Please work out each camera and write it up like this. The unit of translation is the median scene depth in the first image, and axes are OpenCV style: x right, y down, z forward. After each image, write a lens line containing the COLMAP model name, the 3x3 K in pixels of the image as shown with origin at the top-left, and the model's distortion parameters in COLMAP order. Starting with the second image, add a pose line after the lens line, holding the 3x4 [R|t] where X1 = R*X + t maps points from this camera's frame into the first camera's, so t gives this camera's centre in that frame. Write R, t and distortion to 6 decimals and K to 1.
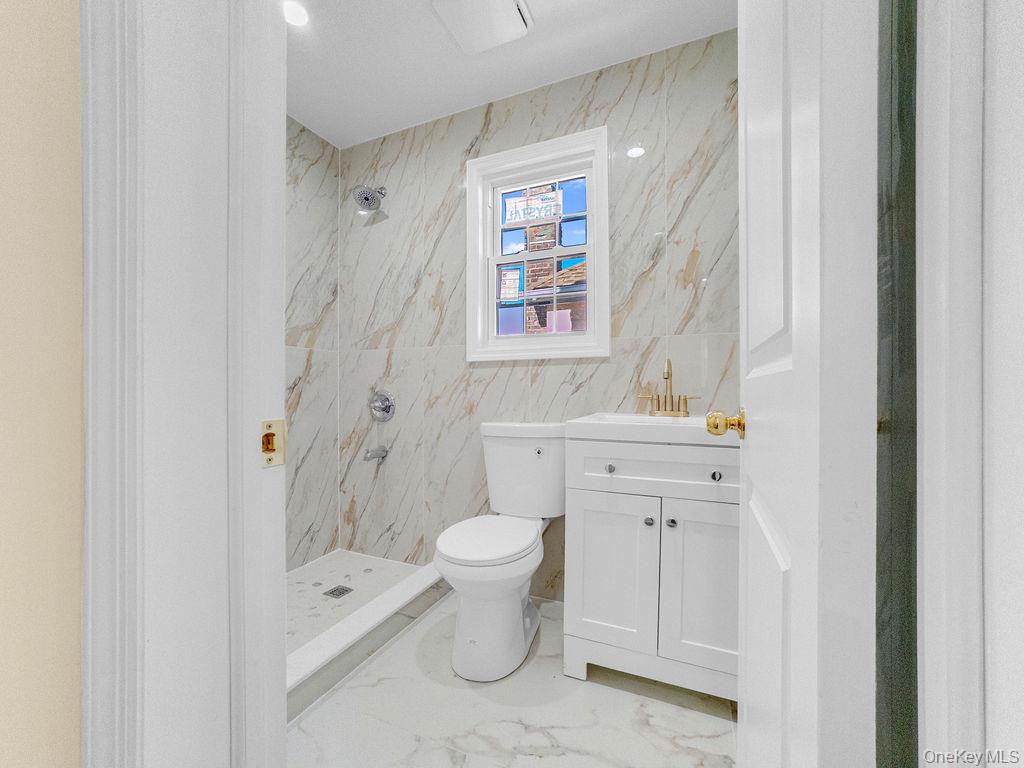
lens RADIAL K [[406.0, 0, 512.0], [0, 406.0, 384.0], [0, 0, 1]] dist [-0.017328, 0.000061]
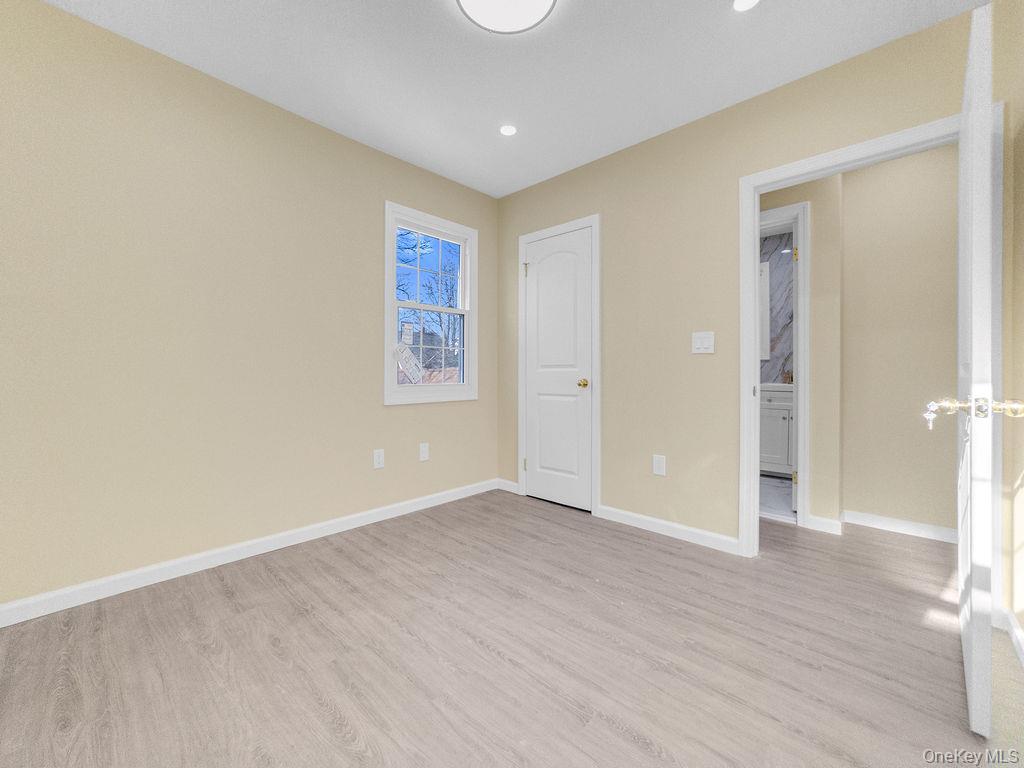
lens RADIAL K [[422.0, 0, 512.0], [0, 422.0, 384.0], [0, 0, 1]] dist [-0.002899, -0.000251]
pose [[0.936151, -0.007769, -0.351513, -0.438691], [0.015161, 0.999718, 0.018282, 0.009459], [0.351272, -0.022444, 0.936004, -2.632354]]
